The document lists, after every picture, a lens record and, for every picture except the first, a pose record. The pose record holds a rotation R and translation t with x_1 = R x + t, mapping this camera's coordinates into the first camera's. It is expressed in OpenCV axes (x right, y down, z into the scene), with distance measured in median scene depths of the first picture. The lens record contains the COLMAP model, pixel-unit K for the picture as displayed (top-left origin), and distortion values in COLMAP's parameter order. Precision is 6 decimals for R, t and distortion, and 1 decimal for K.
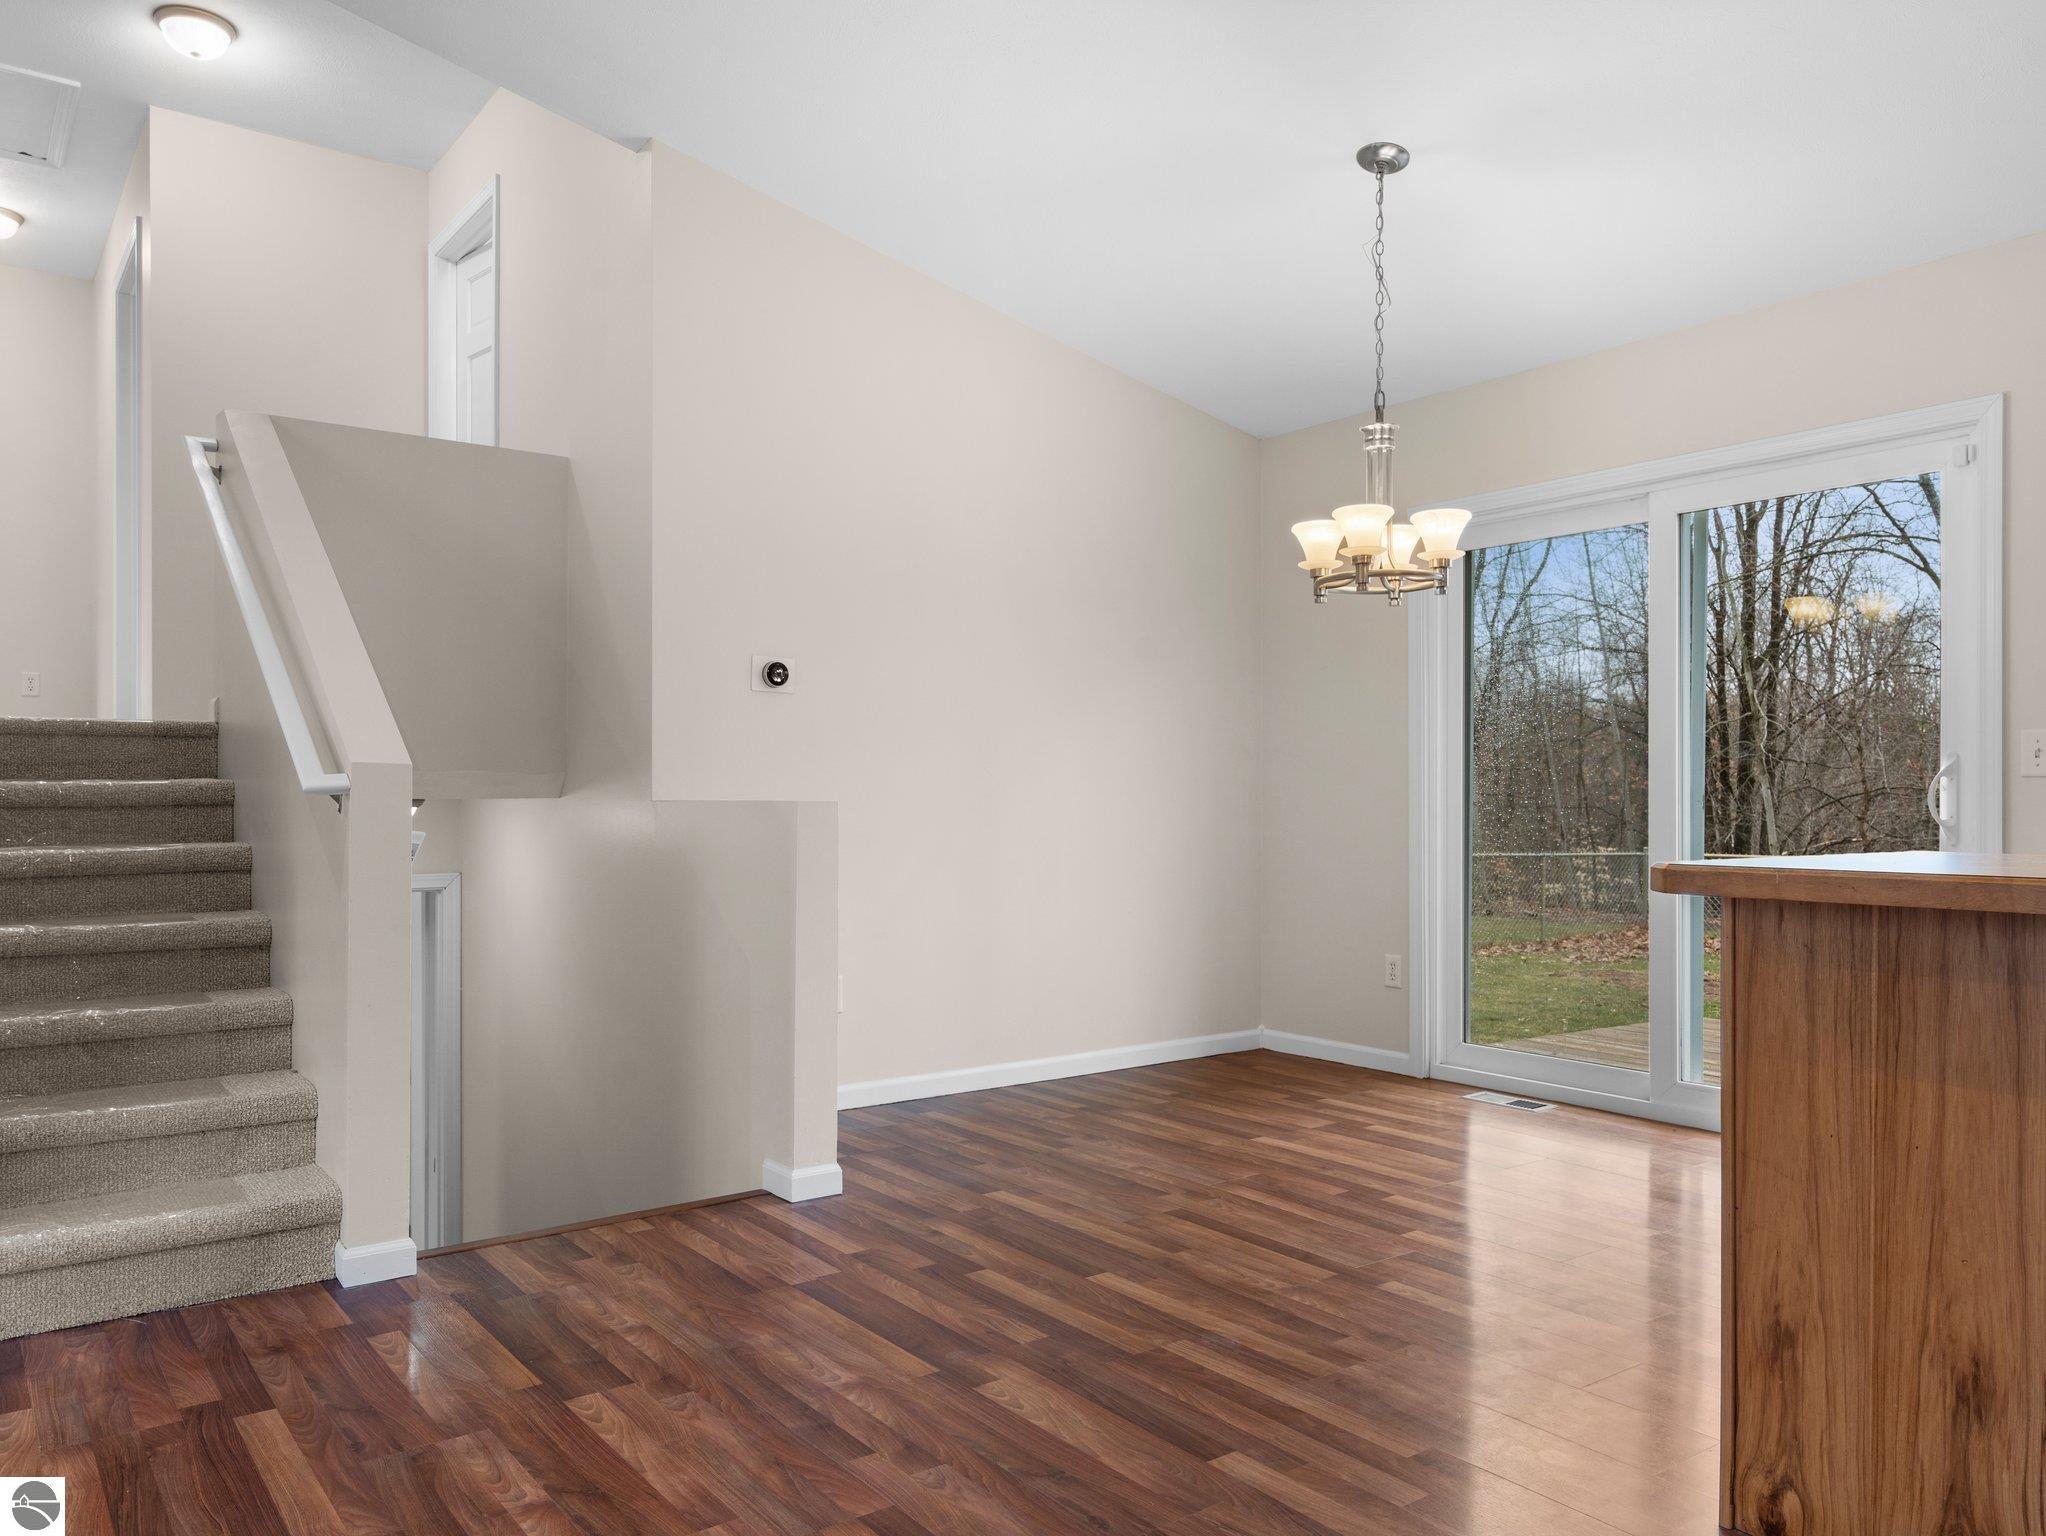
lens RADIAL K [[1475.0, 0, 1021.5], [0, 1475.0, 806.7], [0, 0, 1]] dist [0.010542, -0.002172]
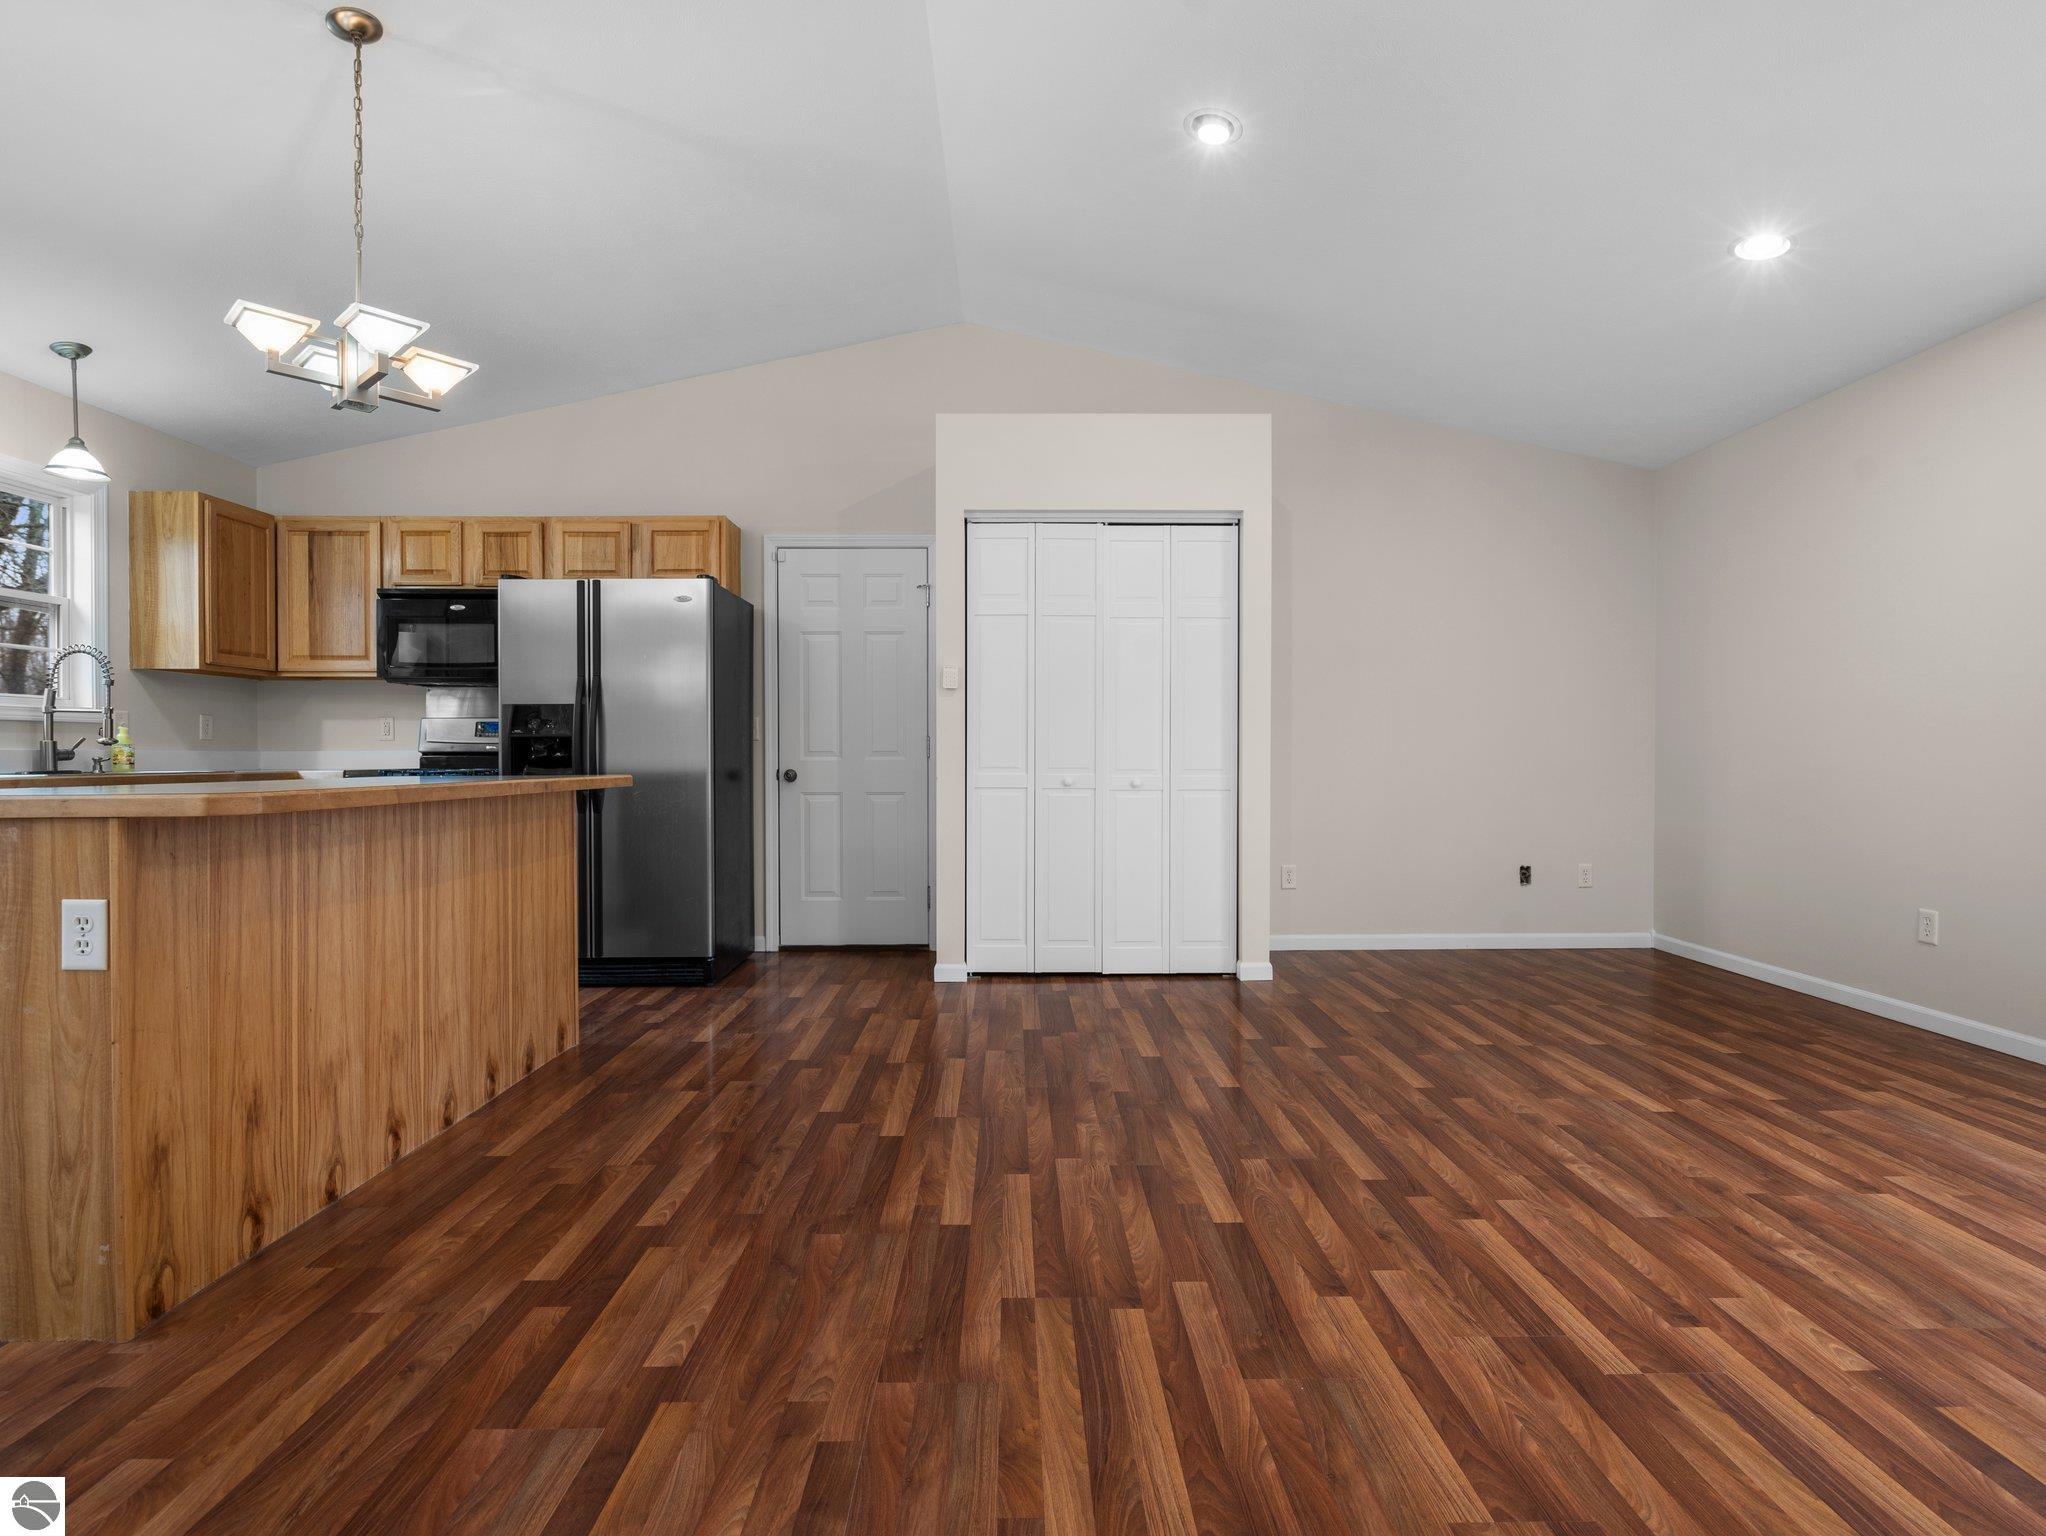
lens RADIAL K [[1034.2, 0, 1023.0], [0, 1034.2, 768.0], [0, 0, 1]] dist [-0.003962, 0.002022]
pose [[-0.808989, -0.003797, 0.587811, -0.309125], [0.006503, 0.999860, 0.015408, 0.003141], [-0.587788, 0.016288, -0.808851, 0.622678]]
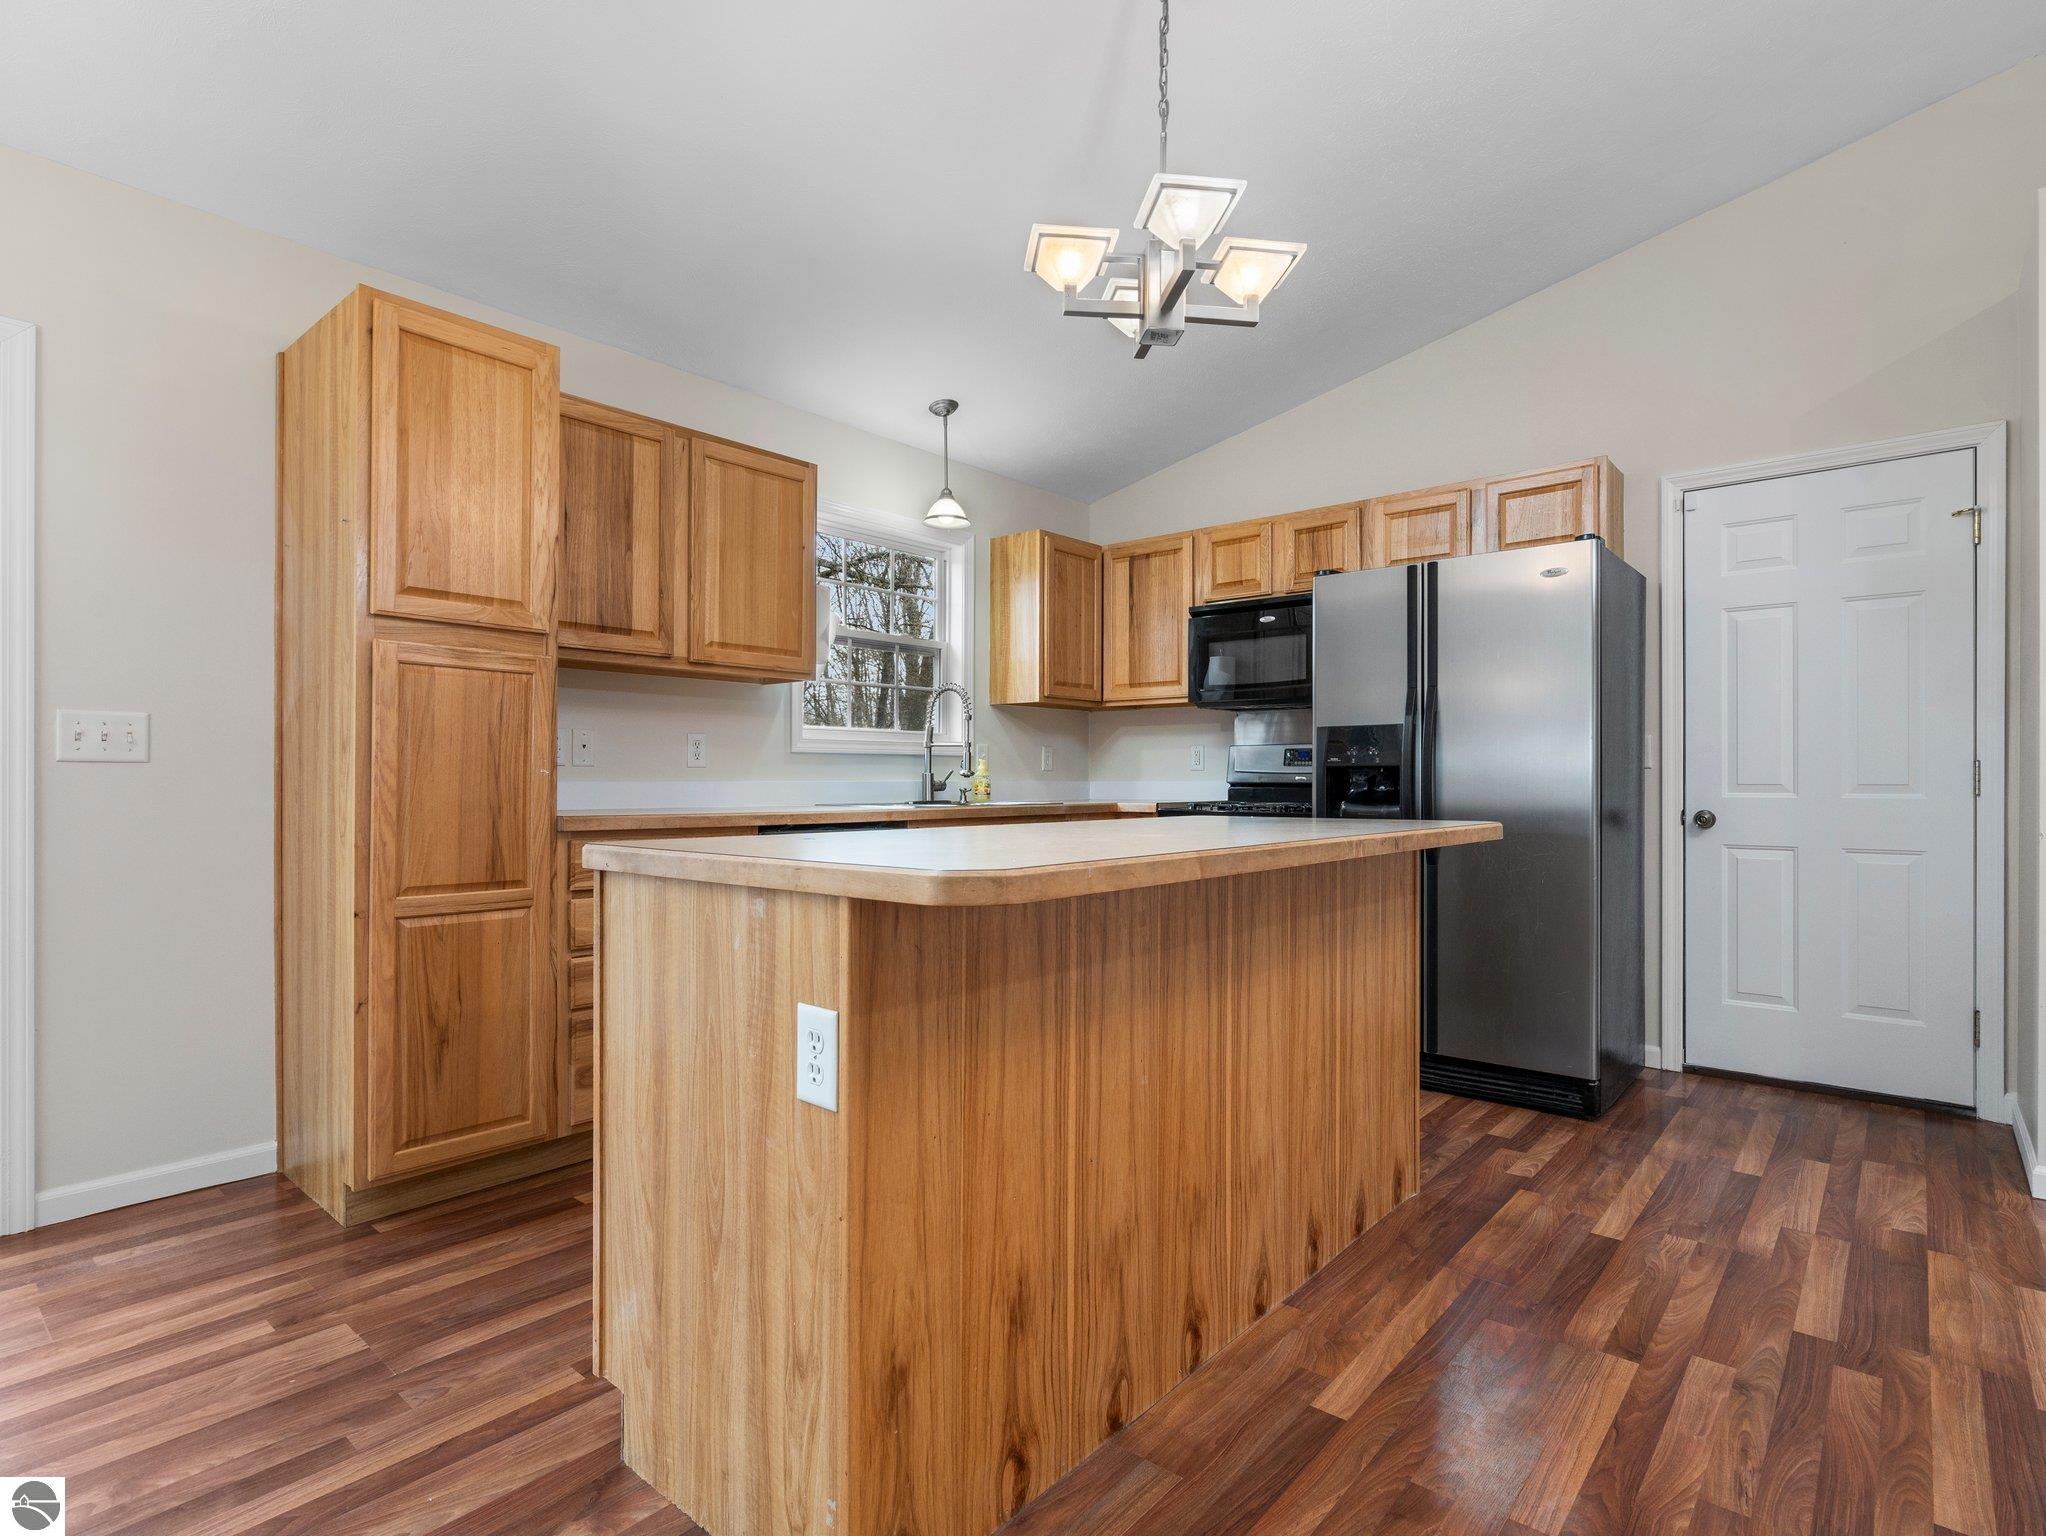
lens RADIAL K [[1040.2, 0, 1021.0], [0, 1040.2, 777.6], [0, 0, 1]] dist [-0.002547, 0.000583]
pose [[-0.216660, 0.003605, 0.976240, -0.062574], [0.005225, 0.999983, -0.002533, -0.005413], [-0.976233, 0.004552, -0.216675, 0.515509]]
